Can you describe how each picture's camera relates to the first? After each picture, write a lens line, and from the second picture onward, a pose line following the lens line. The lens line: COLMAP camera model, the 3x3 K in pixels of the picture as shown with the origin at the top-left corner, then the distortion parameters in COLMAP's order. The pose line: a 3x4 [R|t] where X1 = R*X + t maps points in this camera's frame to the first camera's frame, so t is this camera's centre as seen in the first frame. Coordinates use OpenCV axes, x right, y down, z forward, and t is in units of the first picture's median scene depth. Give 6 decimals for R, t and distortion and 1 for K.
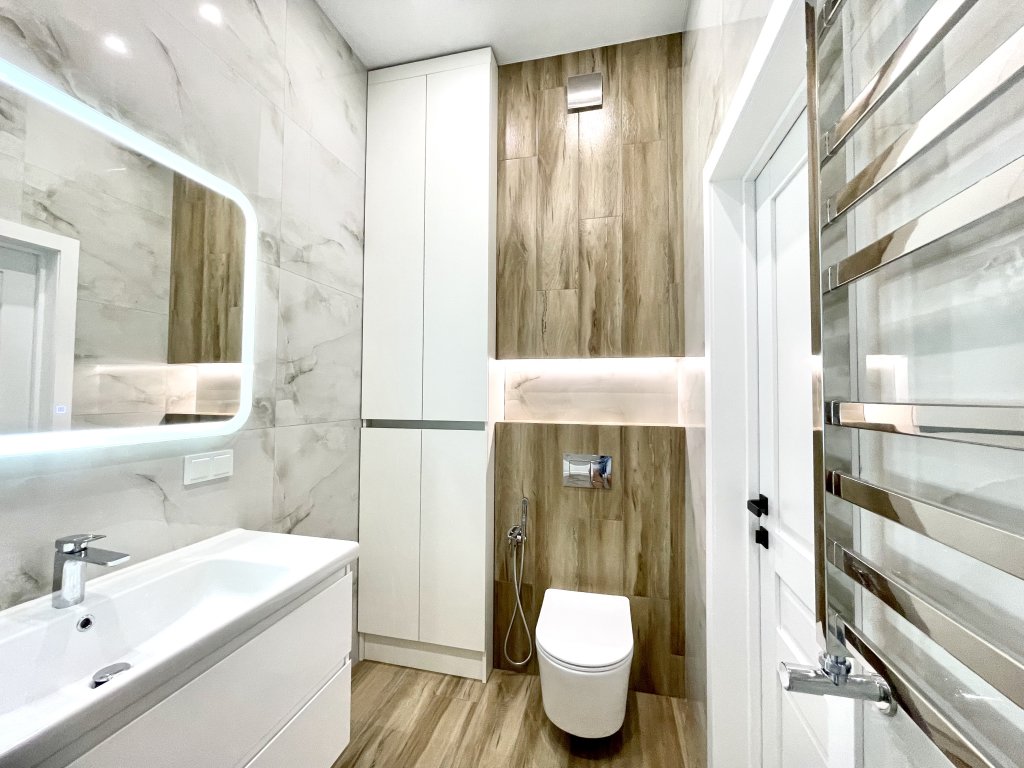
lens RADIAL K [[413.0, 0, 511.9], [0, 413.0, 383.4], [0, 0, 1]] dist [0.000215, 0.000043]
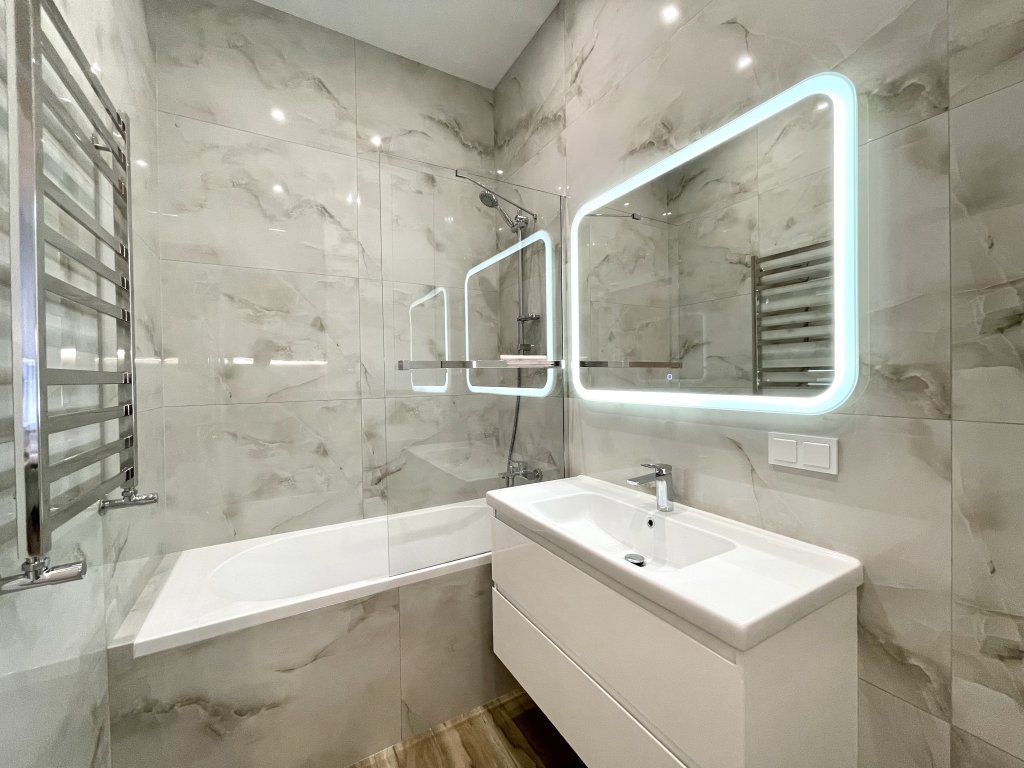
lens RADIAL K [[413.0, 0, 511.9], [0, 413.0, 380.7], [0, 0, 1]] dist [0.000215, 0.000043]
pose [[-0.727759, 0.008119, -0.685785, 0.191012], [0.025652, 0.999552, -0.015389, 0.051043], [0.685353, -0.028791, -0.727642, 1.021423]]
